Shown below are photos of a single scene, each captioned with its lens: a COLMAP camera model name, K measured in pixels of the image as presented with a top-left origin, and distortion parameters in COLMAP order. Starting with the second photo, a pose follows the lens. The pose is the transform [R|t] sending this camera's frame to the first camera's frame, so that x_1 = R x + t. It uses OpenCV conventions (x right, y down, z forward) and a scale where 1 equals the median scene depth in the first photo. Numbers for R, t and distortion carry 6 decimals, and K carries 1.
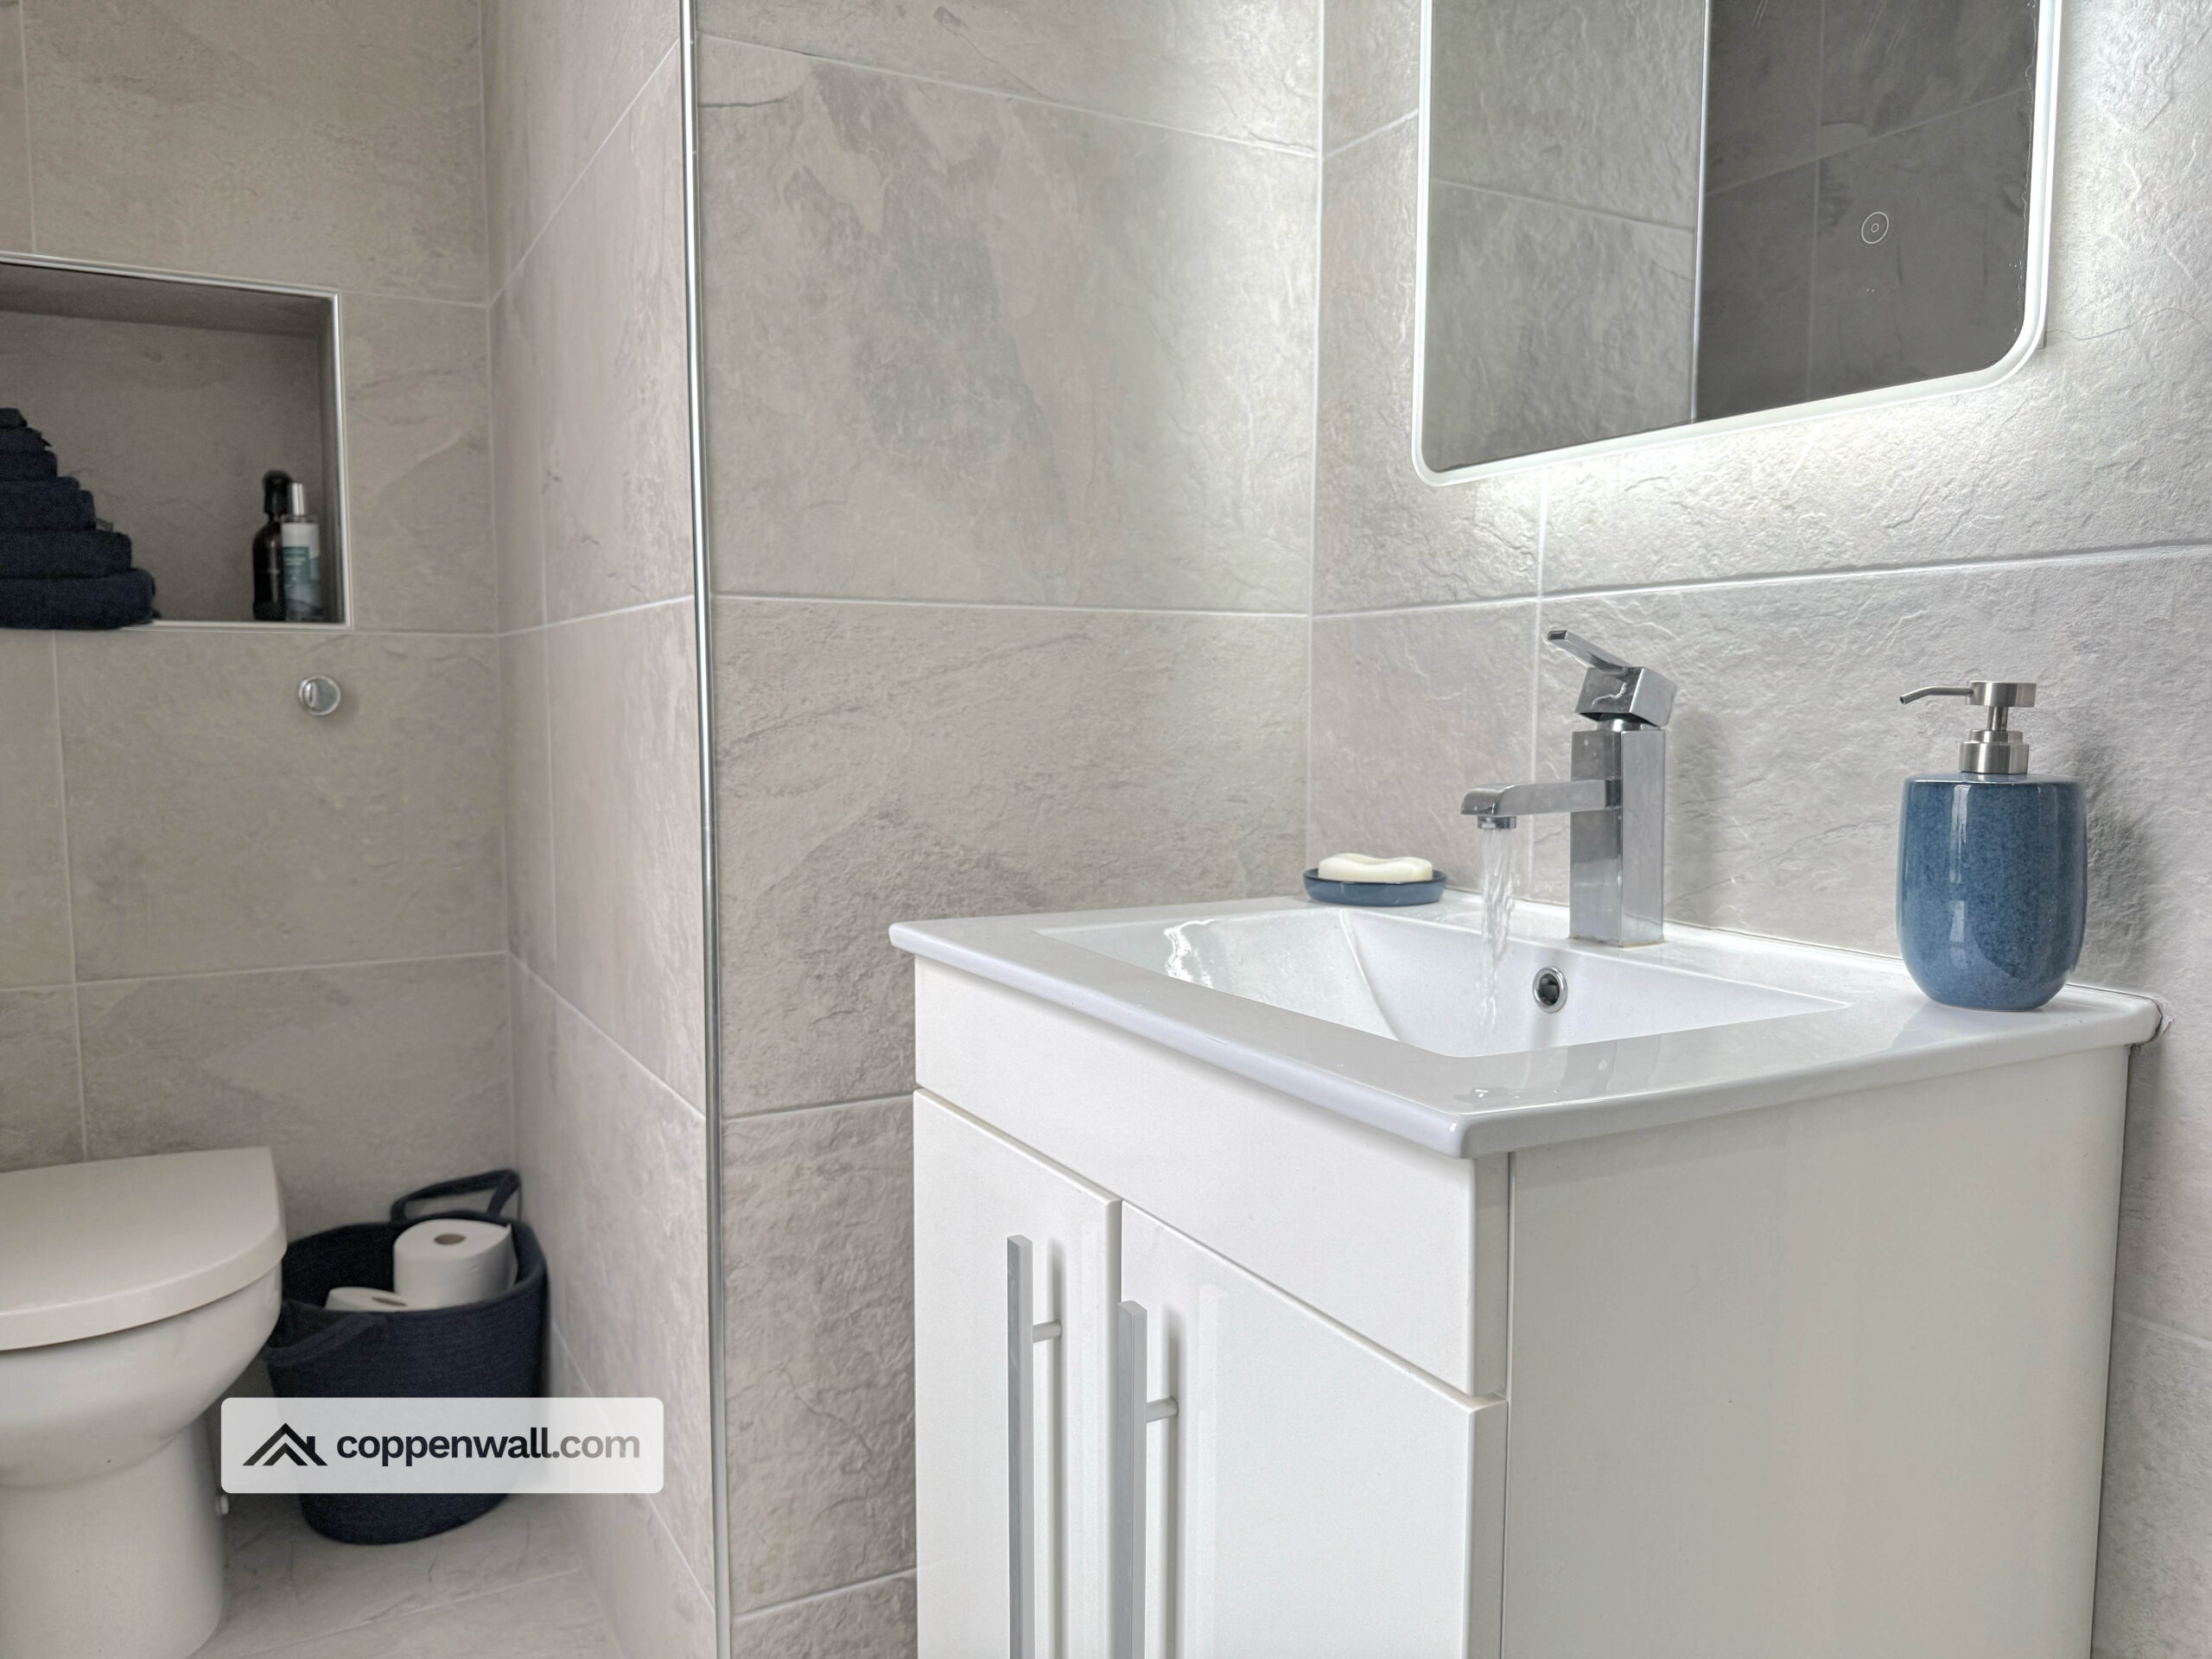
lens RADIAL K [[1584.5, 0, 1105.7], [0, 1584.5, 848.6], [0, 0, 1]] dist [0.051492, -0.070478]
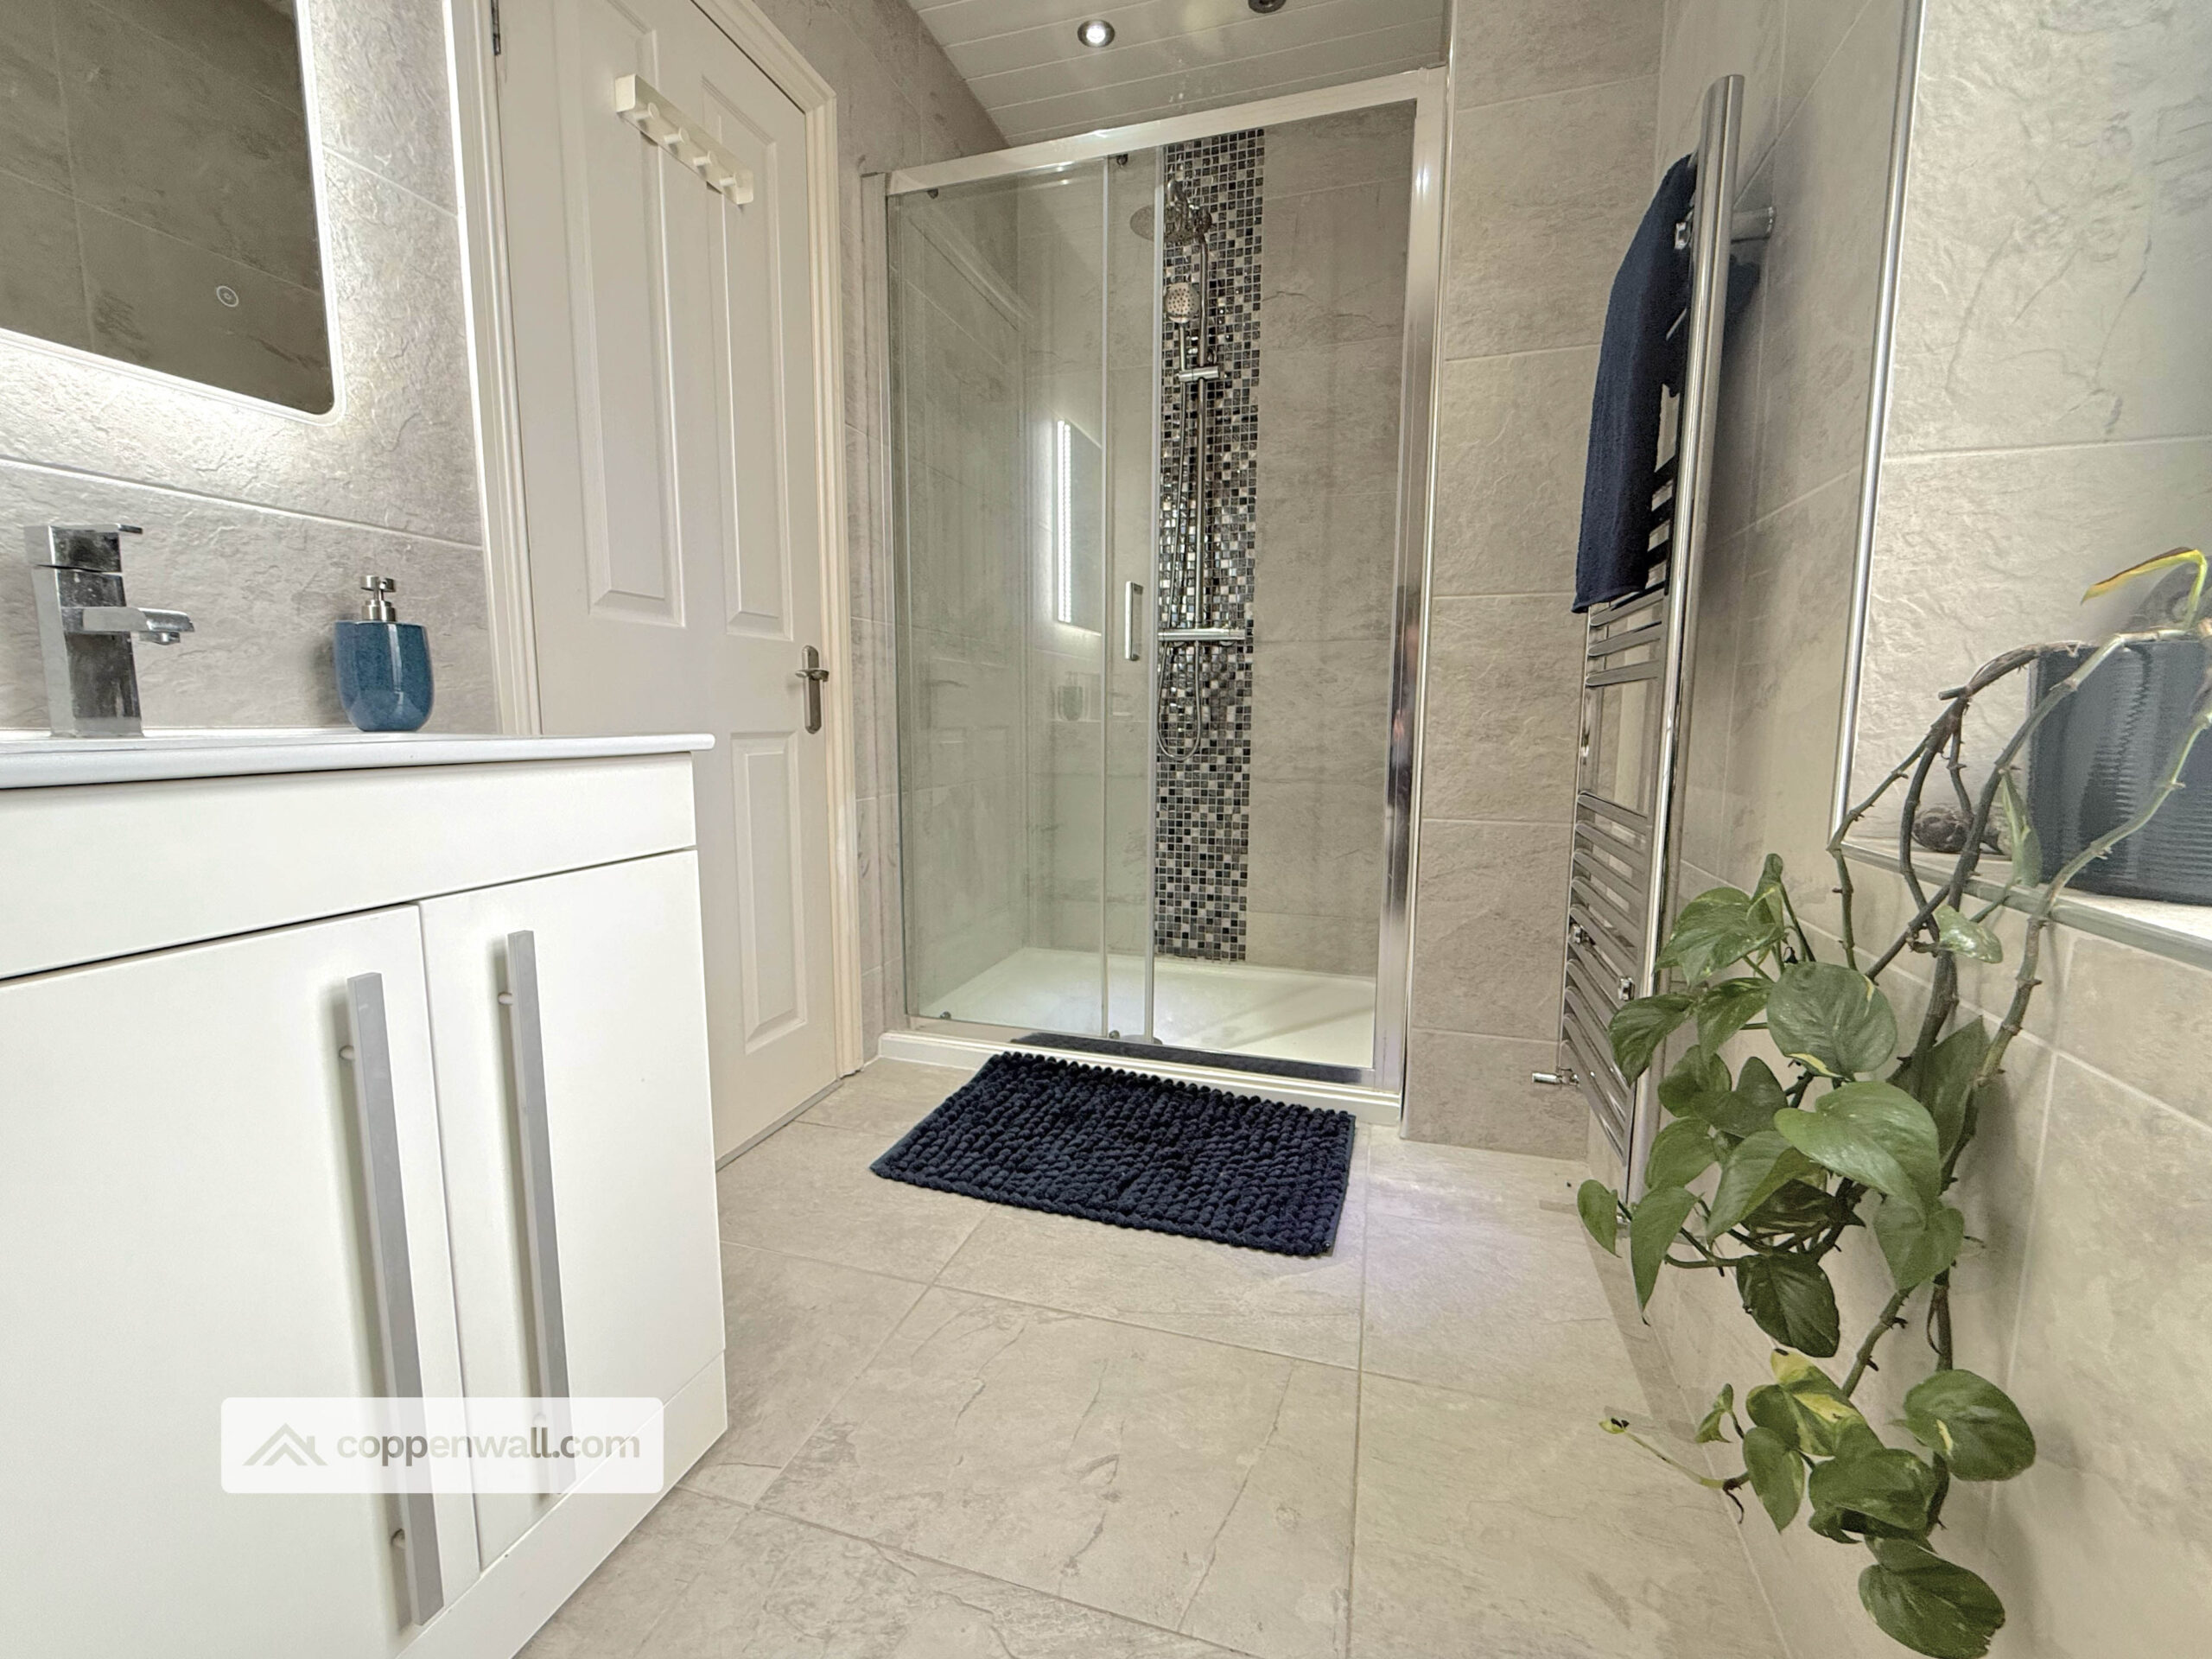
lens RADIAL K [[891.9, 0, 1110.0], [0, 891.9, 828.6], [0, 0, 1]] dist [-0.006973, 0.000219]
pose [[-0.692684, -0.098545, 0.714477, -0.678921], [0.062092, 0.978796, 0.195200, 0.035573], [-0.718563, 0.179575, -0.671878, 0.780174]]
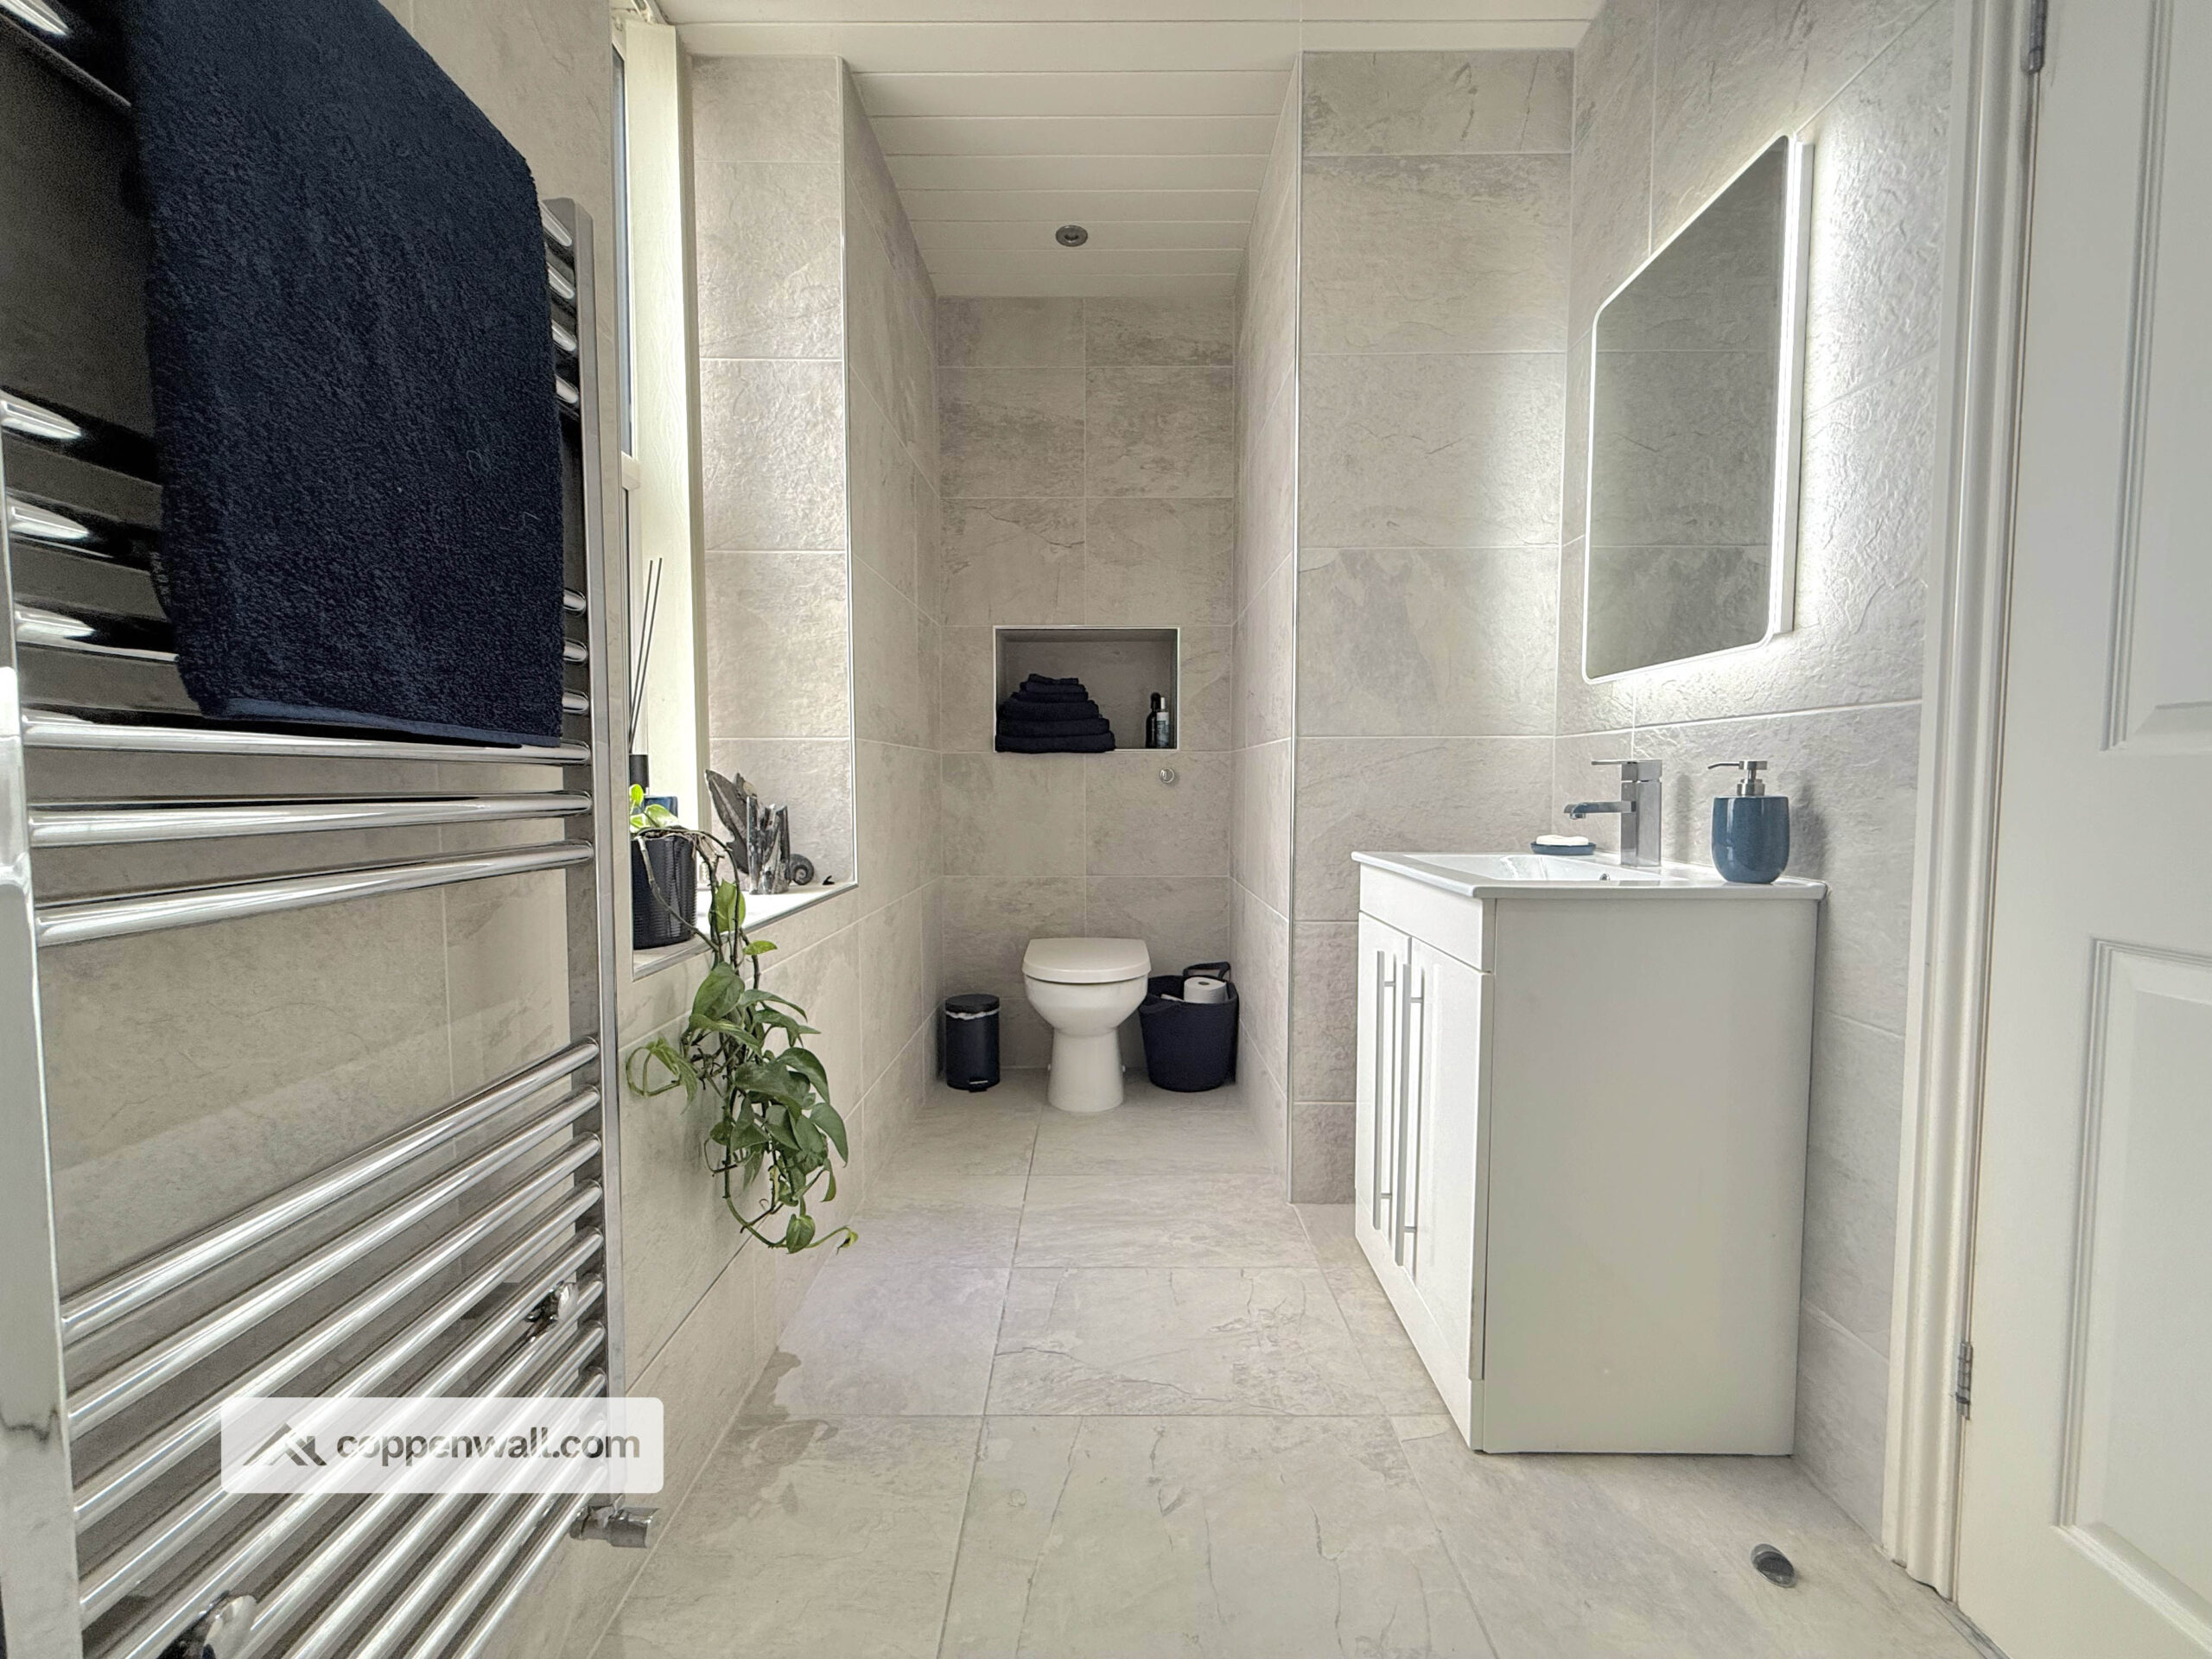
lens RADIAL K [[891.9, 0, 1094.0], [0, 891.9, 833.1], [0, 0, 1]] dist [-0.006973, 0.000219]
pose [[0.867290, 0.024494, -0.497200, 0.233492], [-0.042668, 0.998771, -0.025225, 0.068097], [0.495971, 0.043092, 0.867269, -0.558977]]
